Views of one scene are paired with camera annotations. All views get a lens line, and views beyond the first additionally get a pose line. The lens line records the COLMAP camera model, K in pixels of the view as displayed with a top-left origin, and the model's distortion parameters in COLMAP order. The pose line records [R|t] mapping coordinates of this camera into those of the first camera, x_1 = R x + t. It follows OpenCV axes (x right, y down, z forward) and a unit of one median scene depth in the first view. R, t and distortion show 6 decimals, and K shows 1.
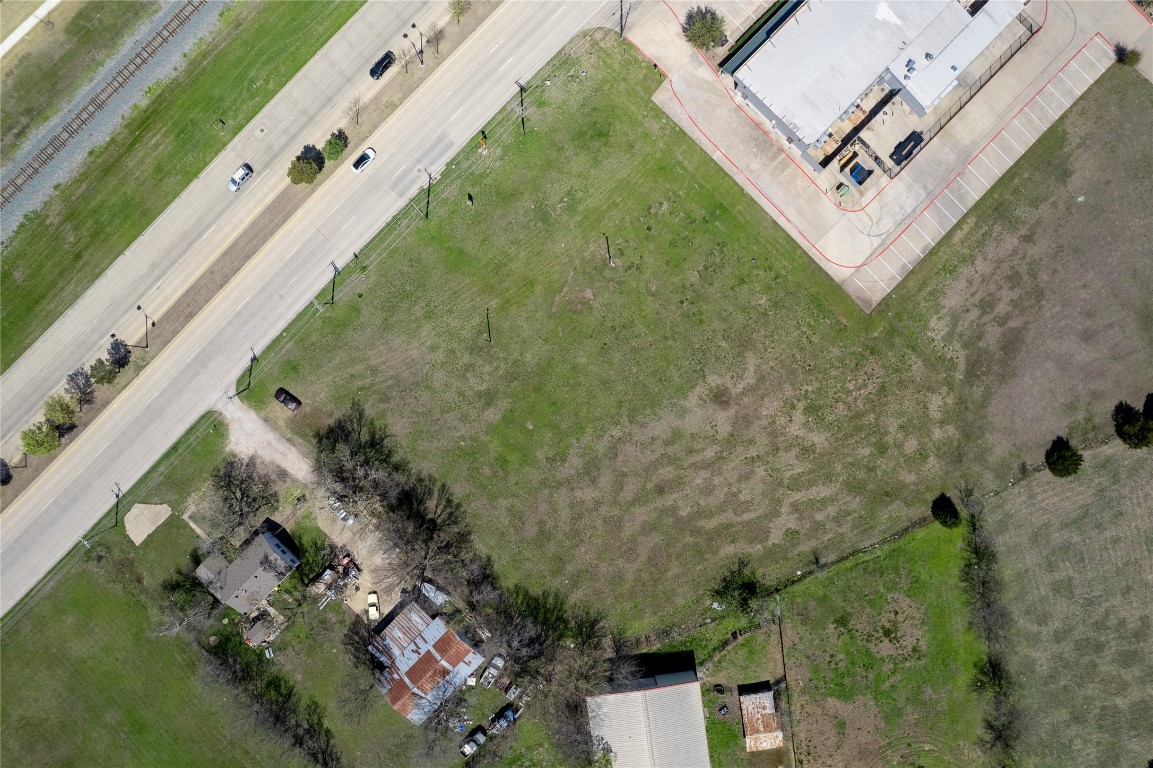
lens RADIAL K [[739.6, 0, 577.9], [0, 739.6, 386.5], [0, 0, 1]] dist [-0.078906, 0.072439]
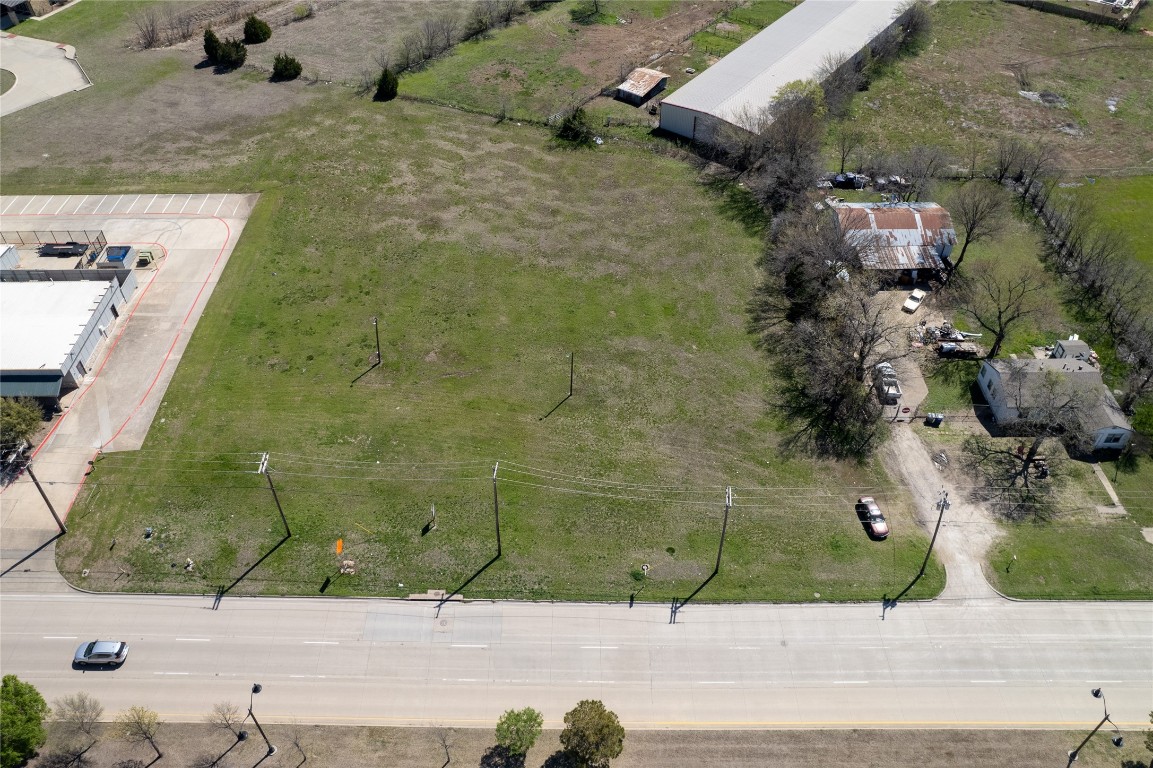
lens RADIAL K [[891.0, 0, 561.1], [0, 891.0, 309.0], [0, 0, 1]] dist [-0.054312, 0.012154]
pose [[-0.698489, -0.463647, 0.545110, -0.538099], [0.715573, -0.461257, 0.524592, -0.476396], [0.008210, 0.756488, 0.653956, 0.383672]]
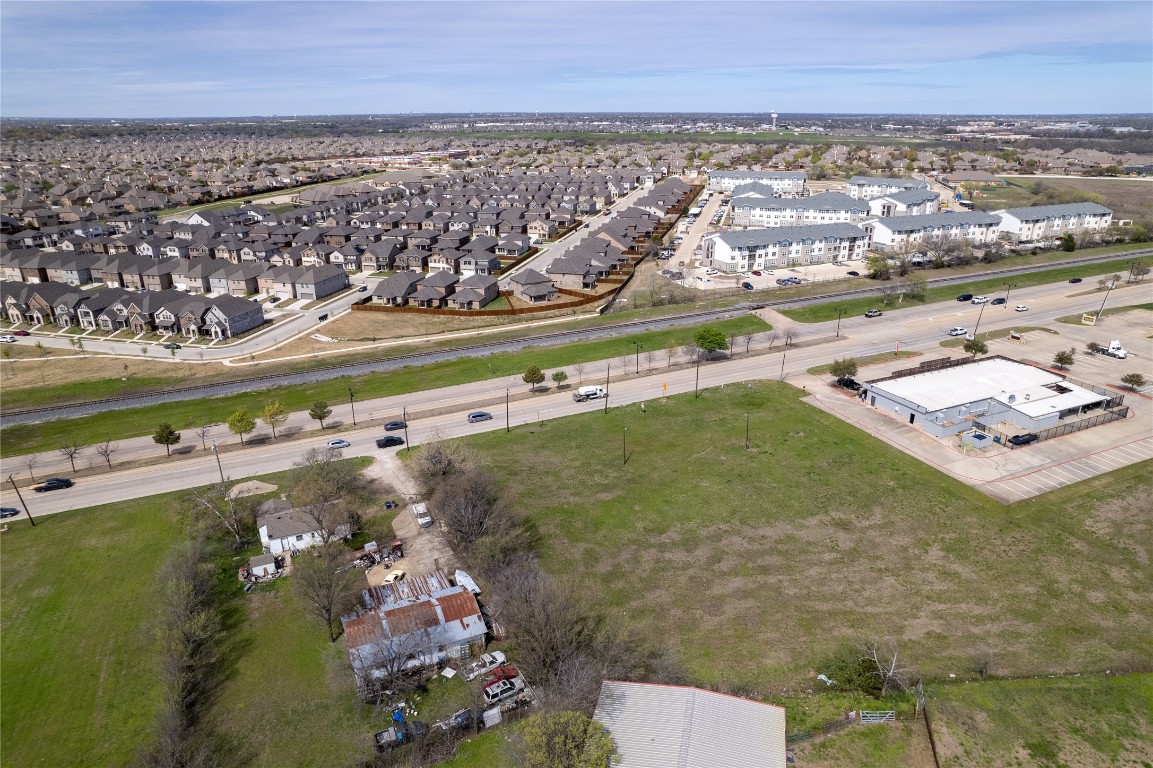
lens RADIAL K [[739.6, 0, 577.9], [0, 739.6, 386.5], [0, 0, 1]] dist [-0.078906, 0.072439]
pose [[0.933816, 0.116775, -0.338158, 0.172689], [-0.357555, 0.336109, -0.871312, 0.879306], [0.011911, 0.934556, 0.355618, 0.504167]]
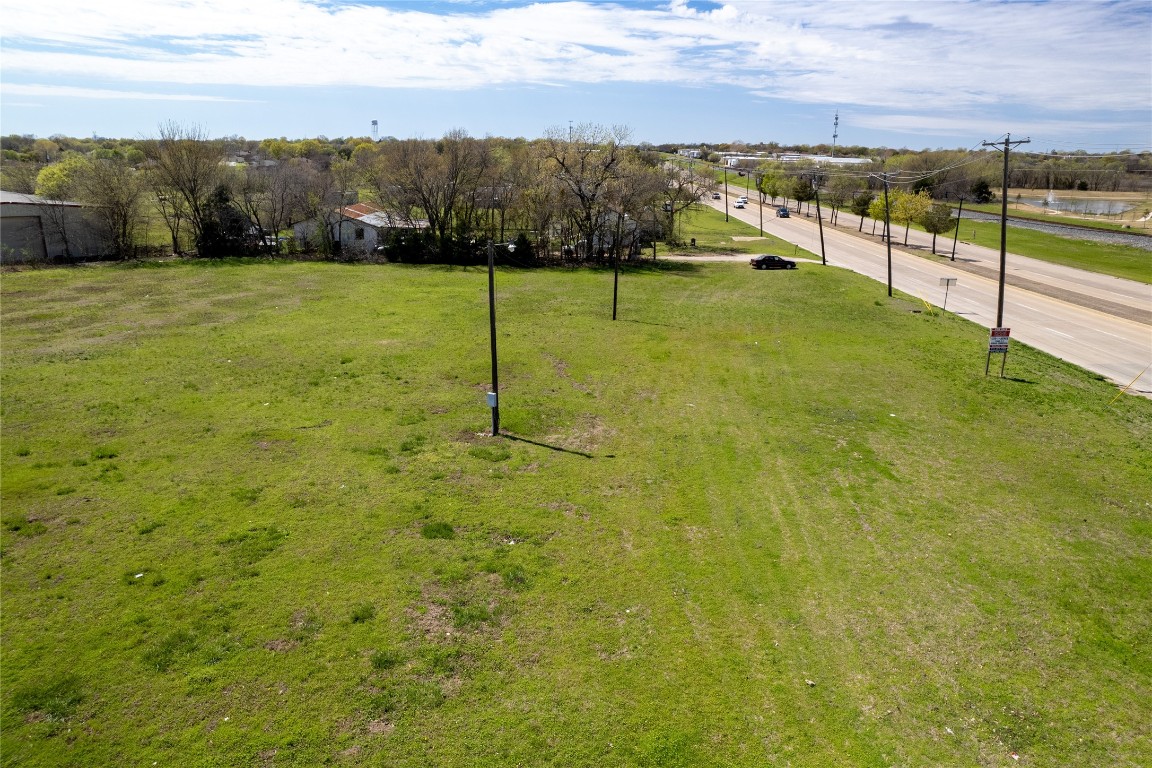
lens RADIAL K [[780.0, 0, 574.5], [0, 780.0, 383.4], [0, 0, 1]] dist [-0.065733, 0.049148]
pose [[-0.727779, 0.182230, -0.661158, 0.182548], [-0.685586, -0.218053, 0.694568, -0.346460], [-0.017597, 0.958773, 0.283629, 0.916652]]
